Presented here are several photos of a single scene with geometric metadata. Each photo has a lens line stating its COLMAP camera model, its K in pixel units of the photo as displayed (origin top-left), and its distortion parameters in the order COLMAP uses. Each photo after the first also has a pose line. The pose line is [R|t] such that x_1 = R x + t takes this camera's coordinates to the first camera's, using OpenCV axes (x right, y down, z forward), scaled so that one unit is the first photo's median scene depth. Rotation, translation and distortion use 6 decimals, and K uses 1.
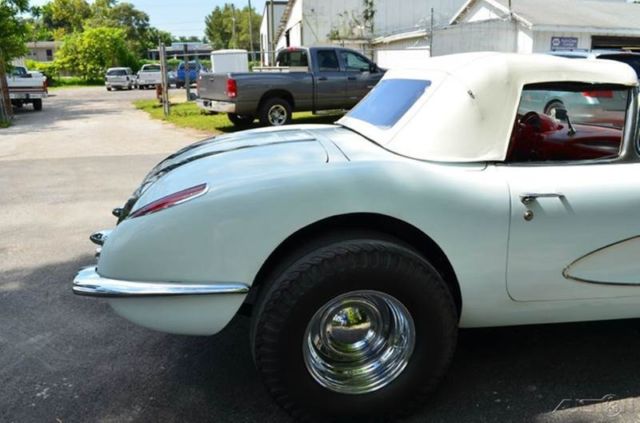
lens RADIAL K [[529.3, 0, 316.7], [0, 529.3, 212.6], [0, 0, 1]] dist [-0.077608, 0.006499]
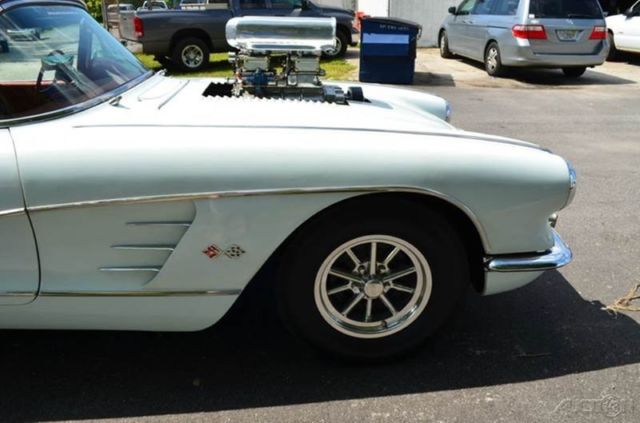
lens RADIAL K [[529.3, 0, 322.2], [0, 529.3, 215.0], [0, 0, 1]] dist [-0.077608, 0.006499]
pose [[0.998100, 0.028962, -0.054375, 0.164192], [-0.022657, 0.993315, 0.113186, -0.009978], [0.057290, -0.111739, 0.992085, 0.038560]]
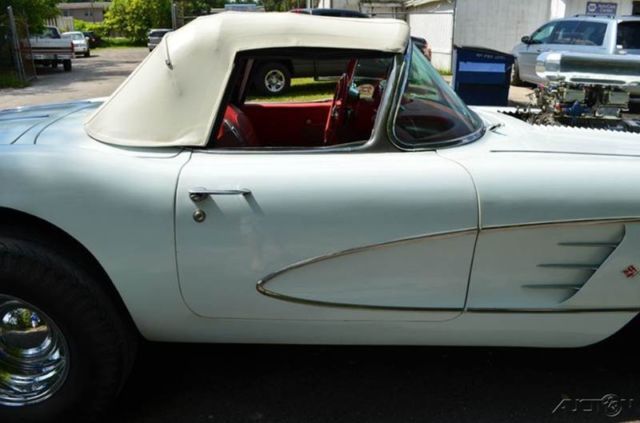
lens RADIAL K [[529.3, 0, 320.6], [0, 529.3, 212.3], [0, 0, 1]] dist [-0.077608, 0.006499]
pose [[0.994388, 0.044763, -0.095856, 0.085034], [-0.038617, 0.997135, 0.065041, -0.007691], [0.098493, -0.060974, 0.993268, 0.026129]]
